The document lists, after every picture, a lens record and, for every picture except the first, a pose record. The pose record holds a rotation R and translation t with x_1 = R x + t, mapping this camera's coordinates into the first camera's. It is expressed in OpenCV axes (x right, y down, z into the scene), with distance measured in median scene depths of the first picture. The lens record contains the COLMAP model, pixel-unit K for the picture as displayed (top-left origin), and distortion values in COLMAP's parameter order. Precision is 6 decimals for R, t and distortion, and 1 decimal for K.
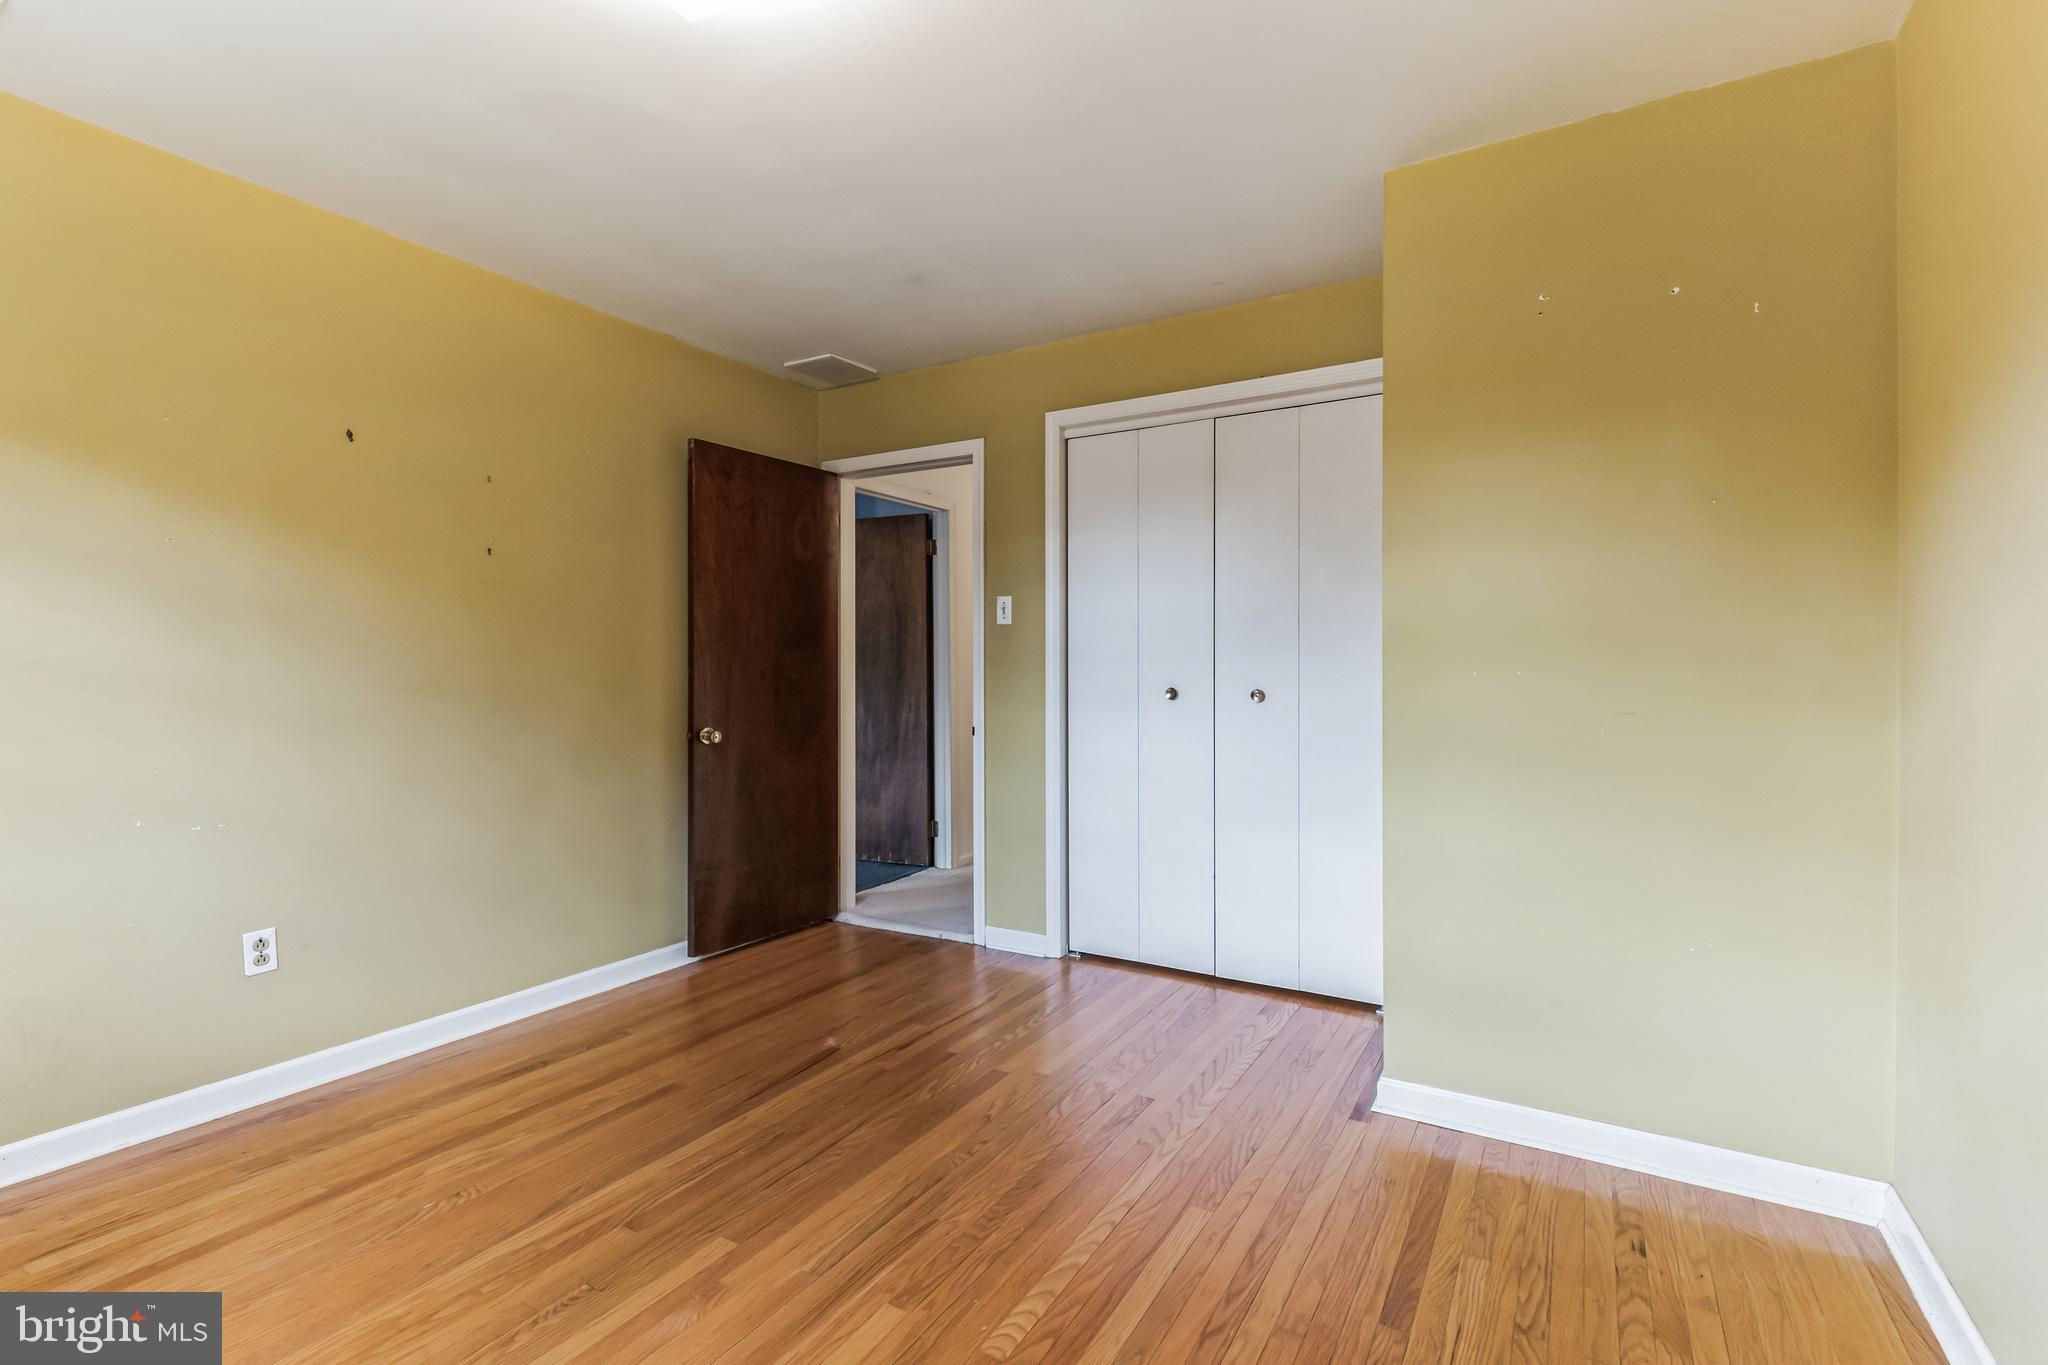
lens RADIAL K [[957.3, 0, 1024.2], [0, 957.3, 682.3], [0, 0, 1]] dist [-0.000591, 0.000641]
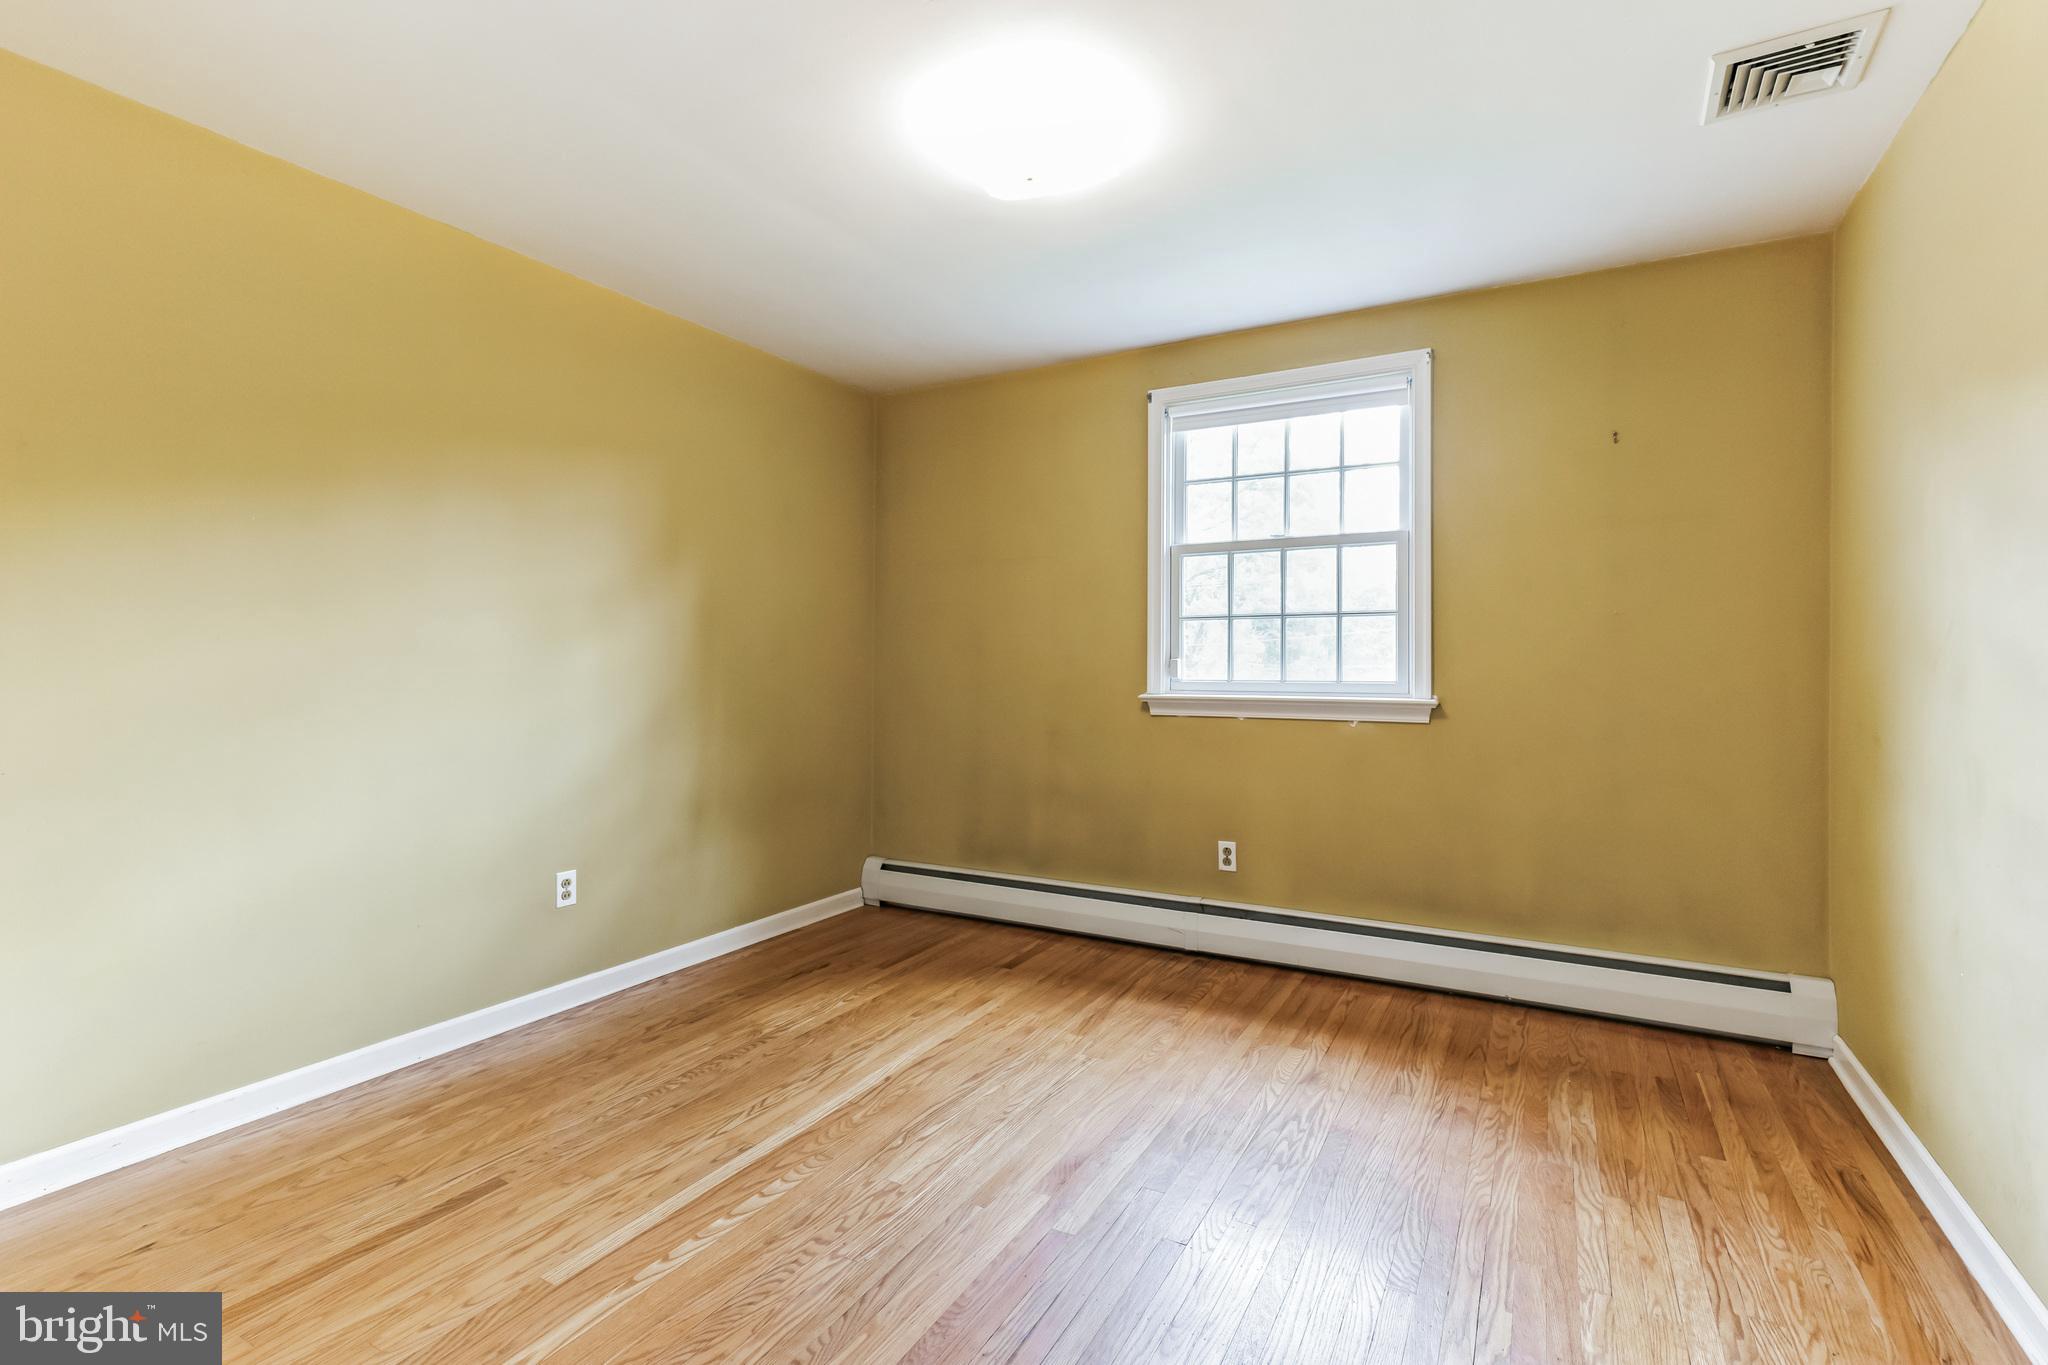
lens RADIAL K [[957.3, 0, 1023.8], [0, 957.3, 673.8], [0, 0, 1]] dist [-0.000591, 0.000641]
pose [[-0.999730, -0.006854, -0.022209, -0.232185], [-0.007455, 0.999605, 0.027093, -0.031084], [0.022015, 0.027251, -0.999386, 1.925576]]
